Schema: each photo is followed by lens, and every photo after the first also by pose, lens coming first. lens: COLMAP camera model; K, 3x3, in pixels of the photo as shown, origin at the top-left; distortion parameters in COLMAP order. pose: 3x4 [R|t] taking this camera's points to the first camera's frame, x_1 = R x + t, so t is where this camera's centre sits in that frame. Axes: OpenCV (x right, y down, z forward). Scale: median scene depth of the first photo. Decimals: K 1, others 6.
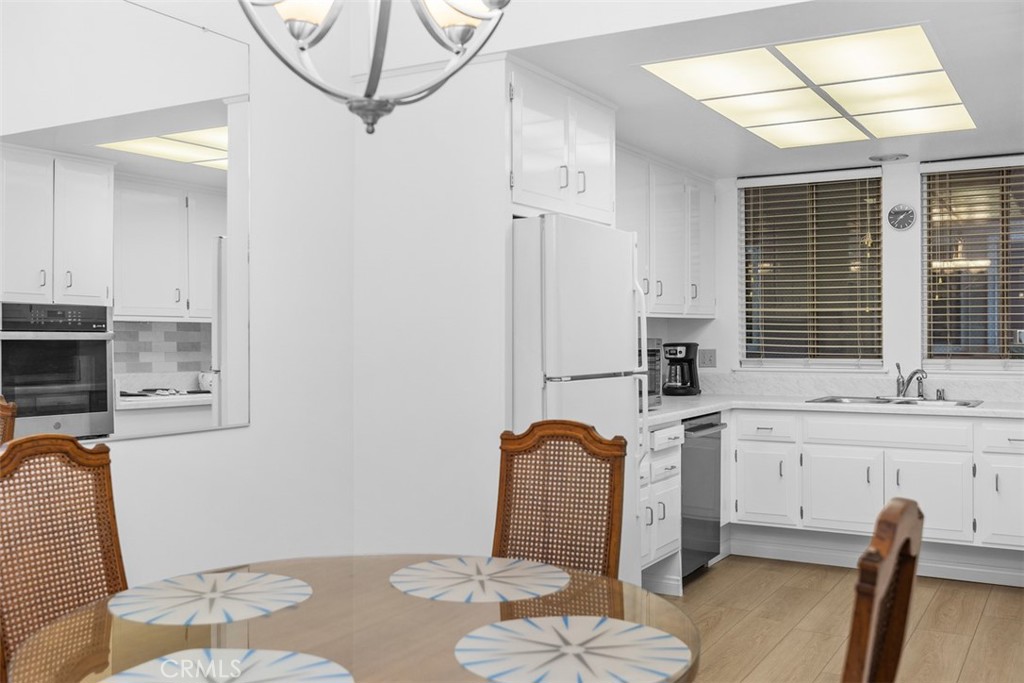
lens RADIAL K [[991.2, 0, 511.9], [0, 991.2, 338.9], [0, 0, 1]] dist [0.005091, 0.000000]
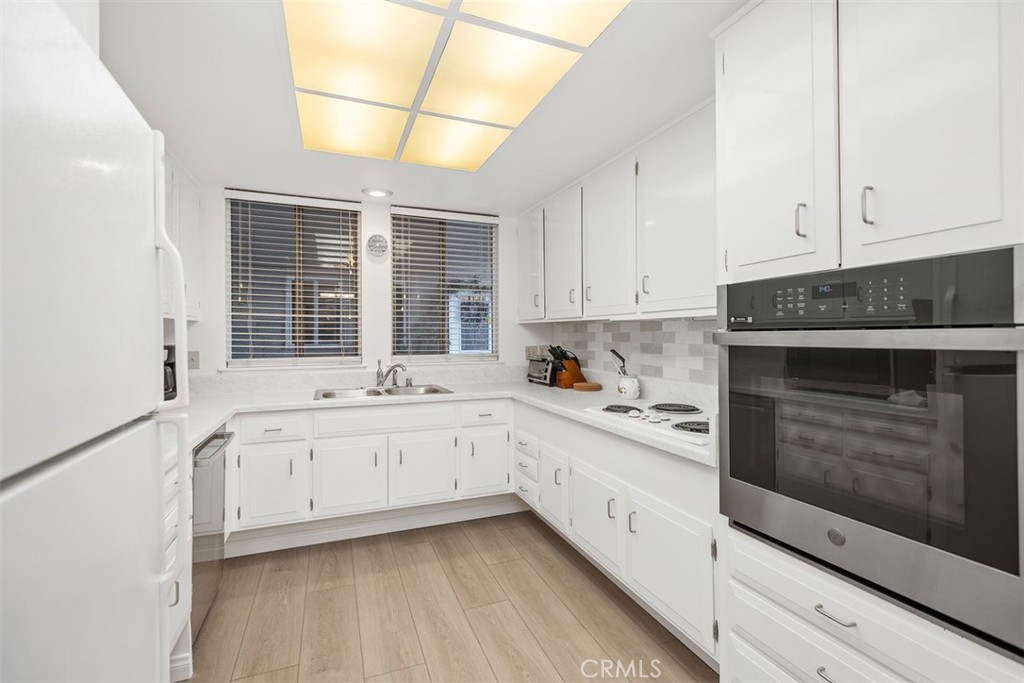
lens RADIAL K [[458.2, 0, 508.1], [0, 458.2, 333.3], [0, 0, 1]] dist [0.005137, 0.000350]
pose [[0.617101, 0.007676, 0.786846, 0.033101], [0.005856, 0.999880, -0.014347, 0.000418], [-0.786862, 0.013461, 0.616982, 0.496170]]
